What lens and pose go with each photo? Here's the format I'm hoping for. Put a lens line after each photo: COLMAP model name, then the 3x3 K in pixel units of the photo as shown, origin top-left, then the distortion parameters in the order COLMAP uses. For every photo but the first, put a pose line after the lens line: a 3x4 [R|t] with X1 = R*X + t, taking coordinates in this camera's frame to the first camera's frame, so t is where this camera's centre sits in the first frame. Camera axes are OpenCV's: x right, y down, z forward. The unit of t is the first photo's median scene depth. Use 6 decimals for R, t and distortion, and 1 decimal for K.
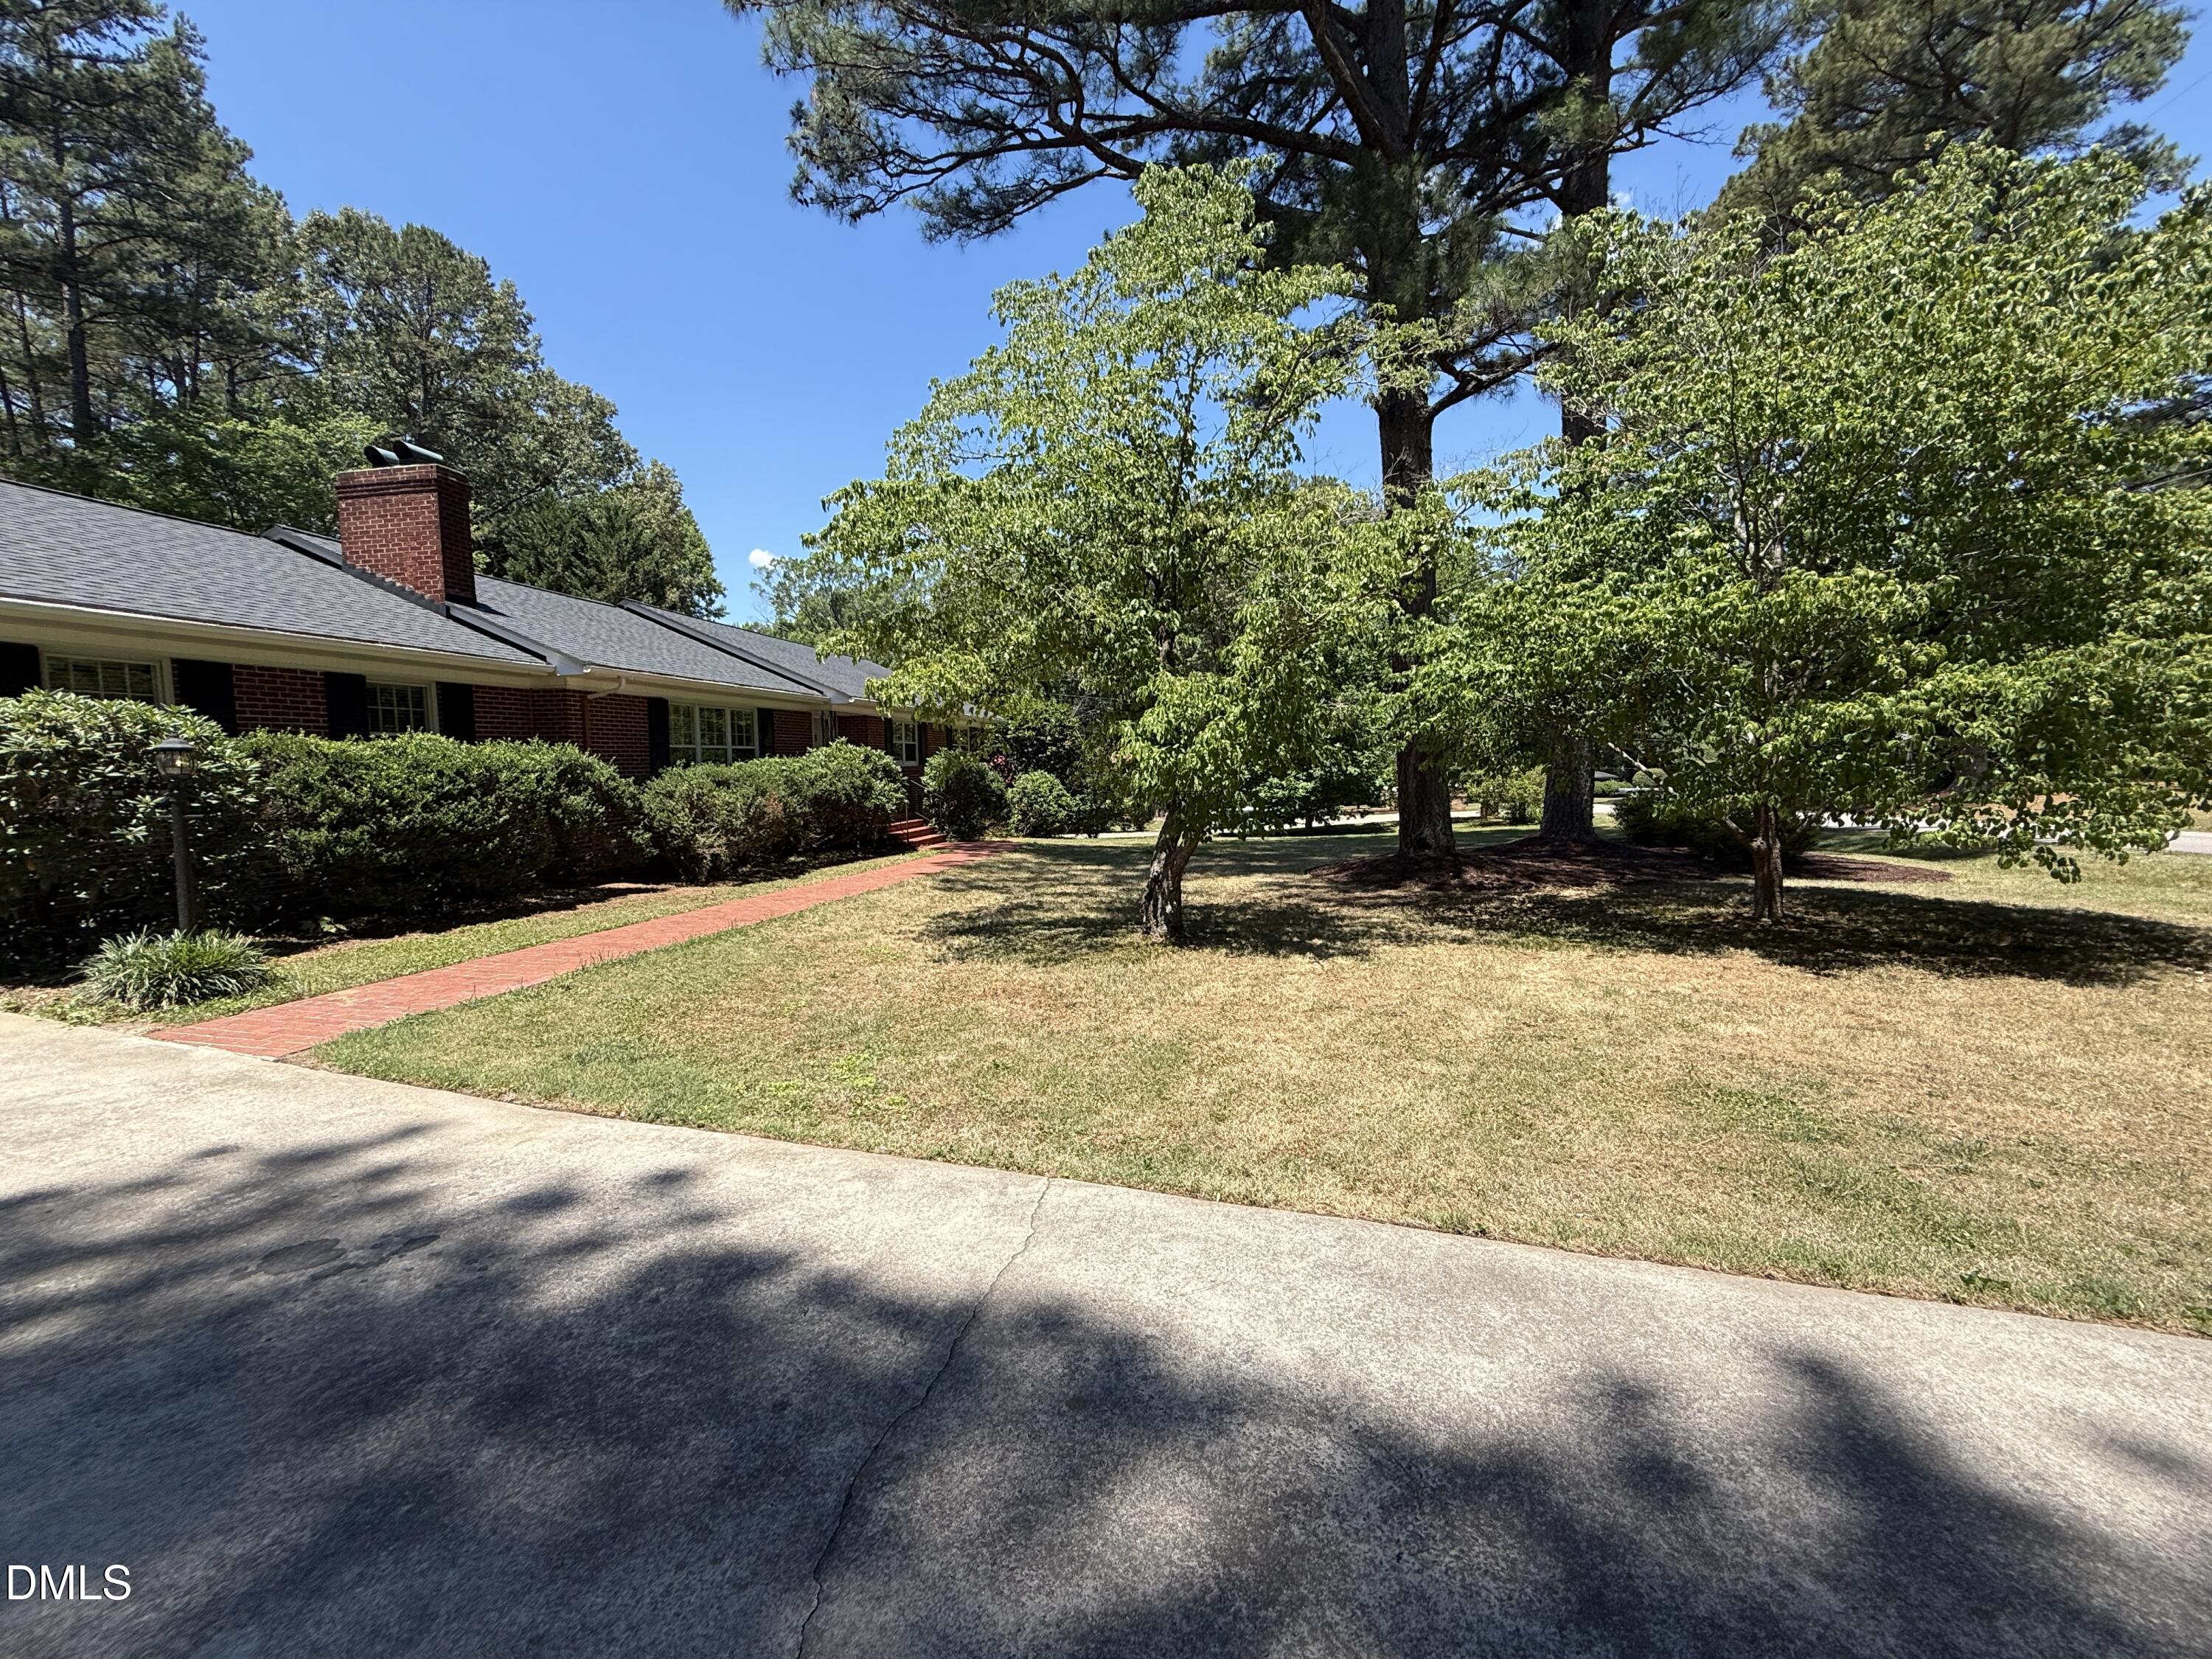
lens RADIAL K [[885.2, 0, 1095.3], [0, 885.2, 828.7], [0, 0, 1]] dist [0.002068, -0.000401]
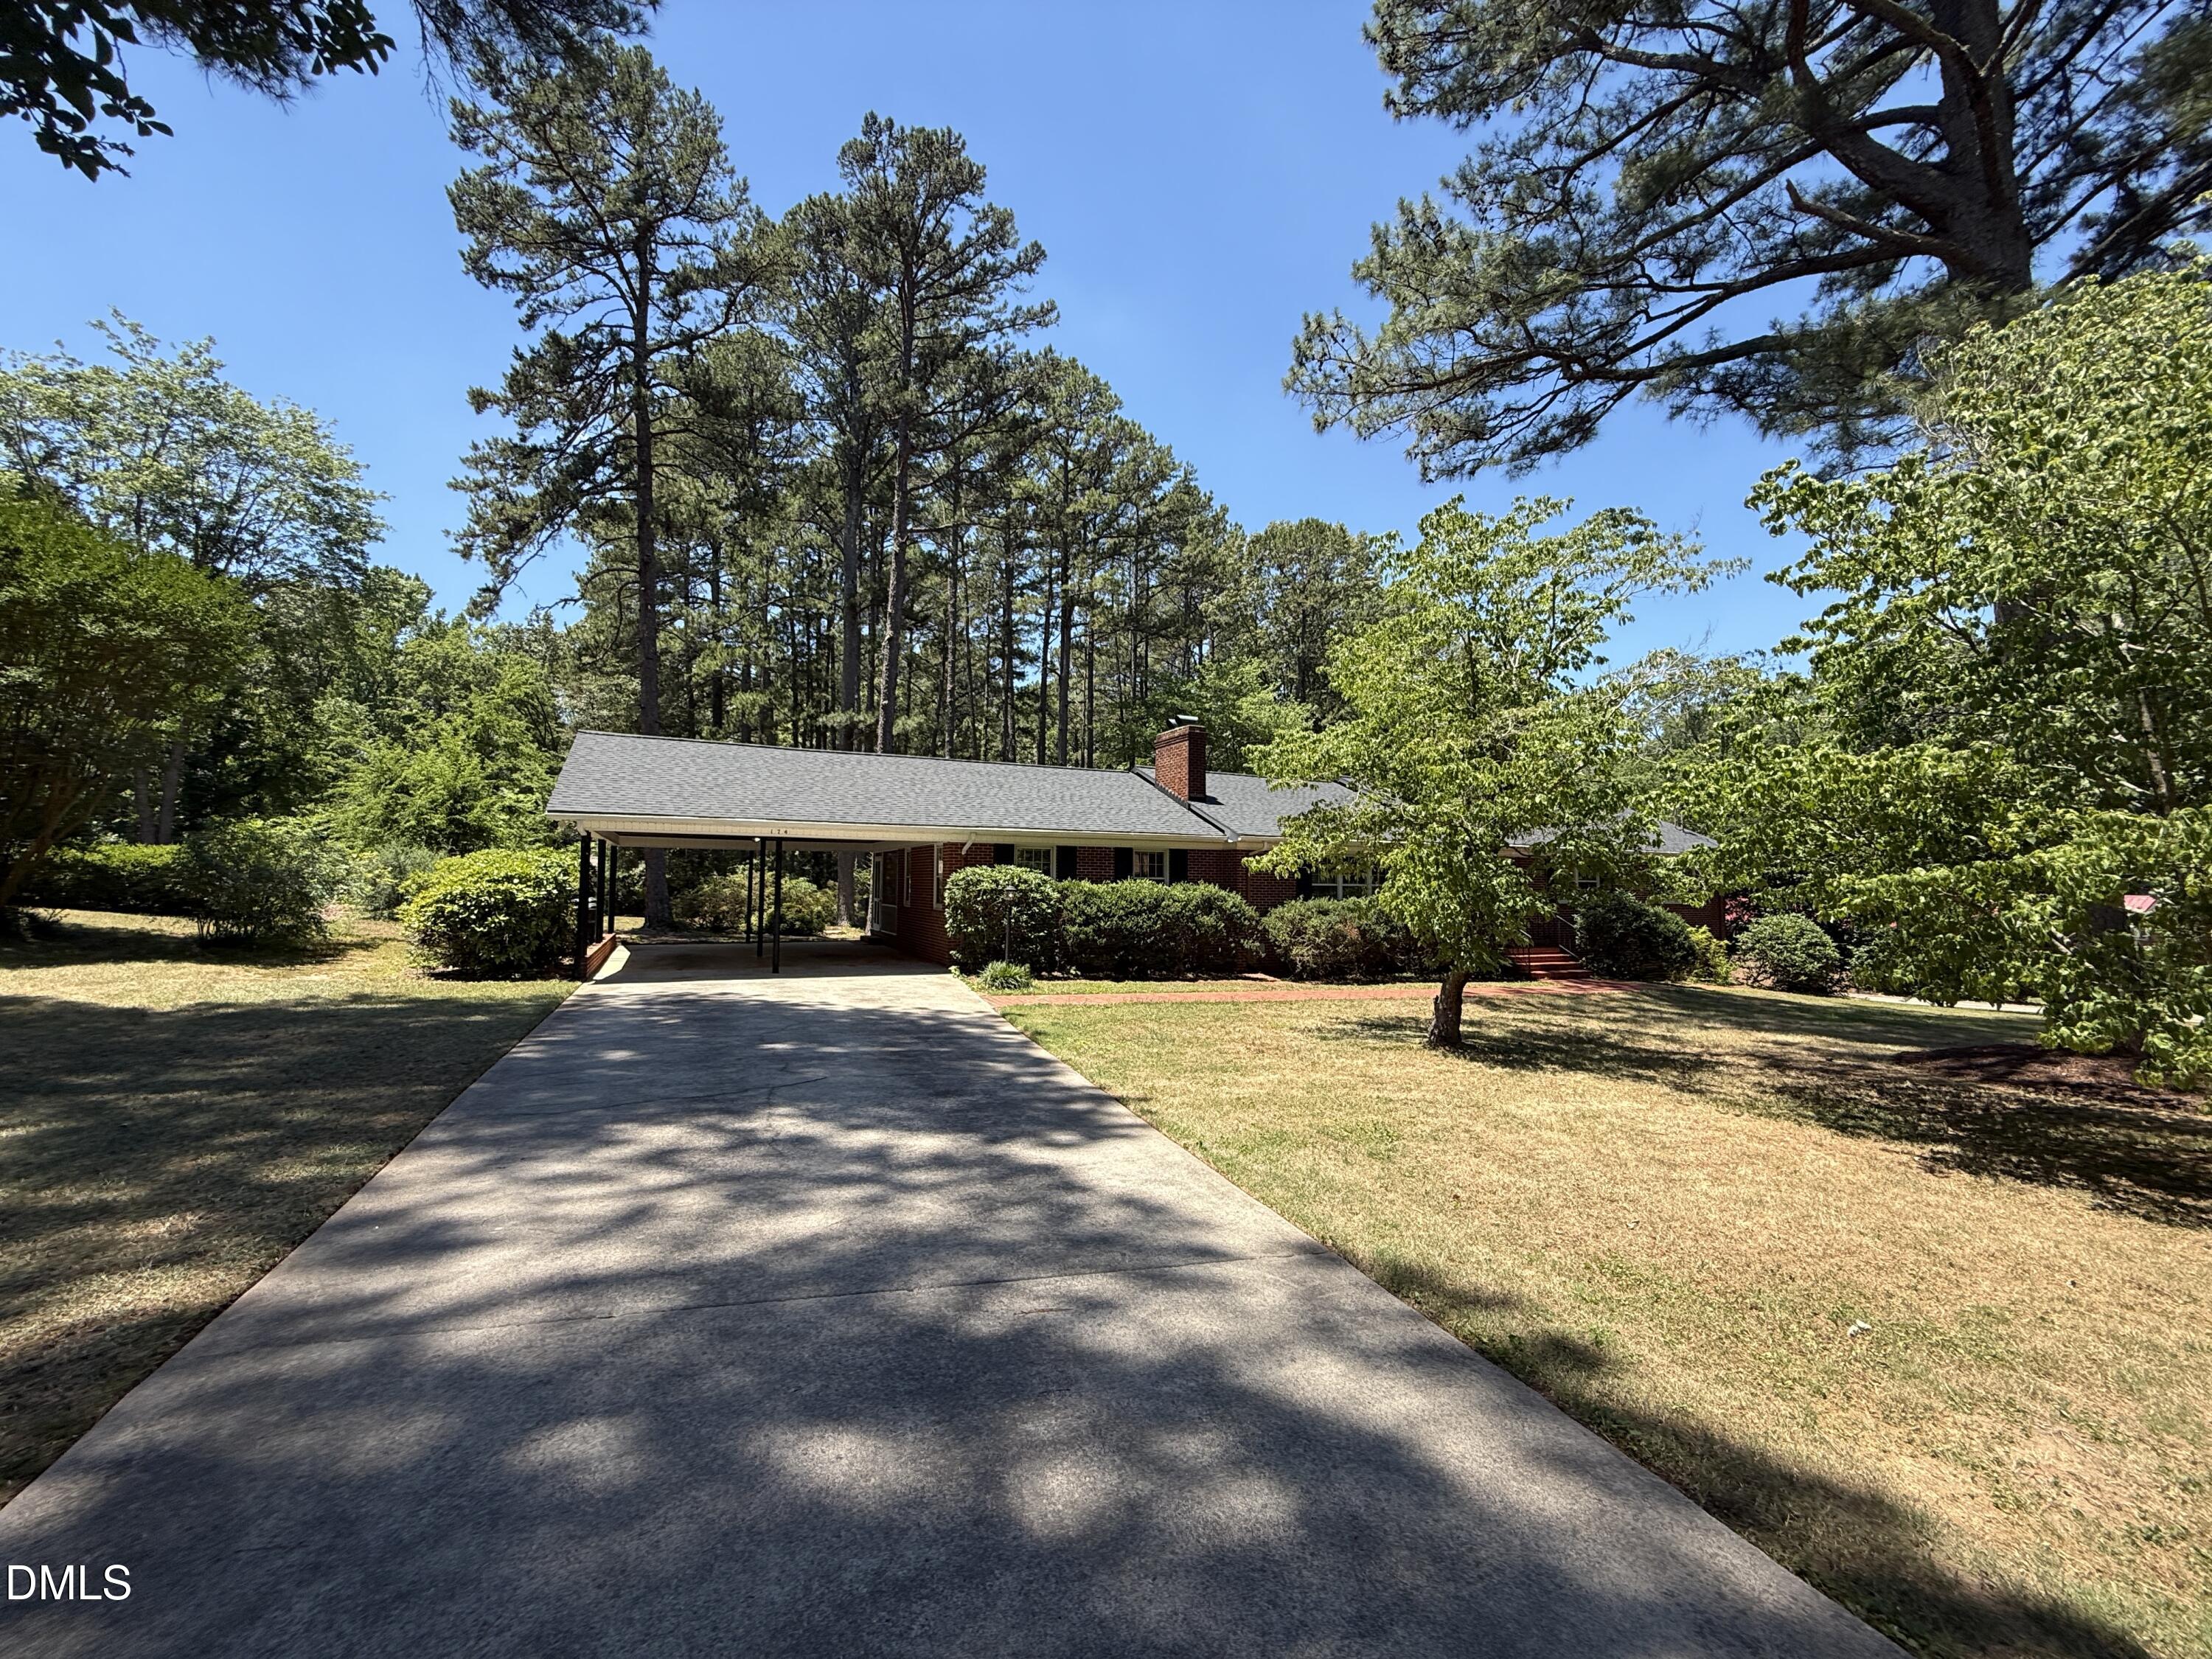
lens RADIAL K [[885.2, 0, 1095.3], [0, 885.2, 828.7], [0, 0, 1]] dist [0.002068, -0.000401]
pose [[0.581003, -0.033039, -0.813231, 0.581133], [-0.081946, 0.991724, -0.098836, -0.015708], [0.809766, 0.124065, 0.573487, -0.142467]]
